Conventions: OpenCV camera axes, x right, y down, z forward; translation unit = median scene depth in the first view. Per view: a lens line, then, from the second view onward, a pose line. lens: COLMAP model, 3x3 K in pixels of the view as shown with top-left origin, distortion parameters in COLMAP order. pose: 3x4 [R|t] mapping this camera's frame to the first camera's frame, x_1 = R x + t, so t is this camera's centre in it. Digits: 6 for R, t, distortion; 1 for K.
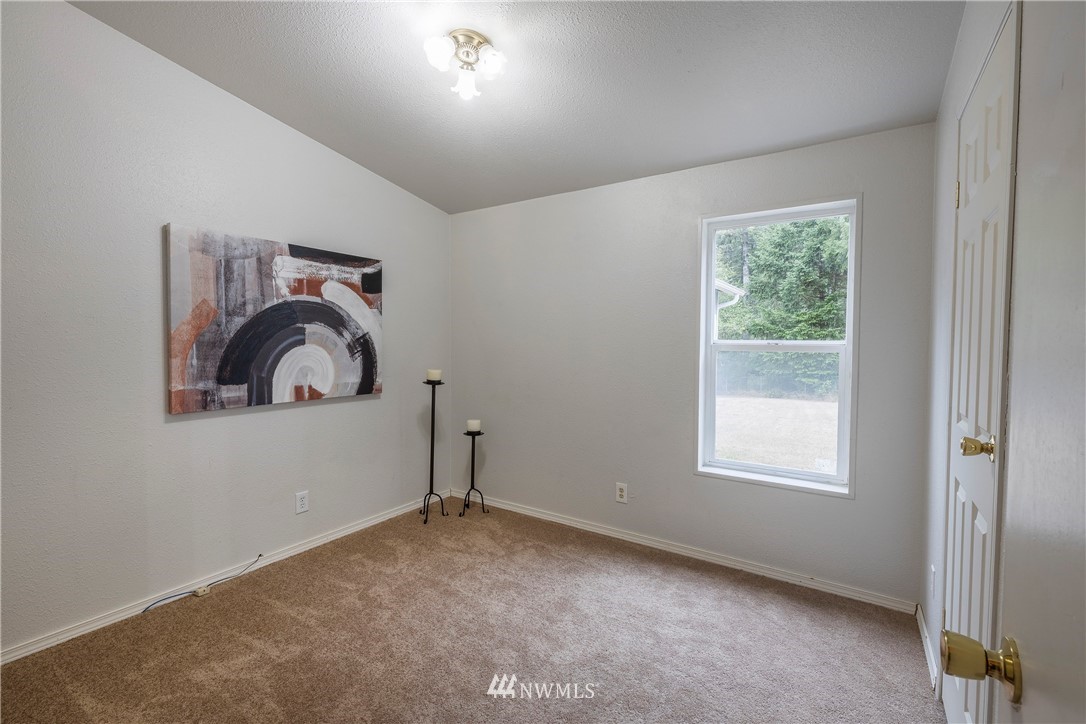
lens RADIAL K [[480.4, 0, 538.8], [0, 480.4, 358.1], [0, 0, 1]] dist [-0.000080, -0.000078]
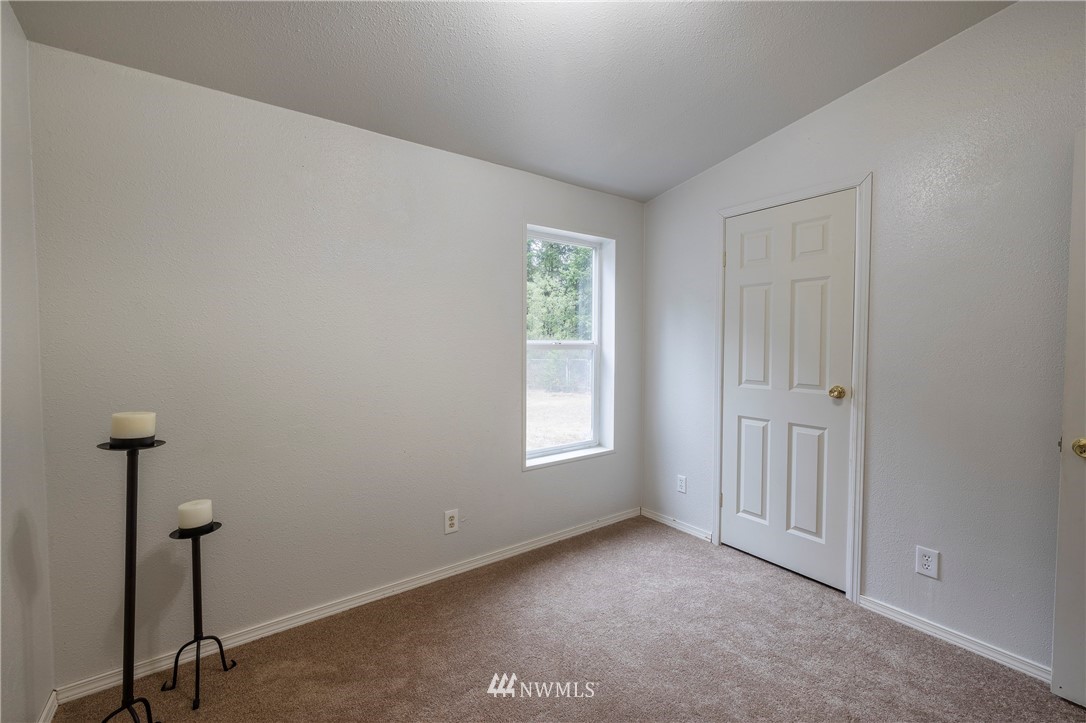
lens RADIAL K [[459.9, 0, 538.2], [0, 459.9, 356.3], [0, 0, 1]] dist [-0.001590, -0.000180]
pose [[0.336436, -0.040389, 0.940840, -0.527507], [0.033736, 0.998955, 0.030821, -0.028966], [-0.941102, 0.021371, 0.337447, 0.580571]]
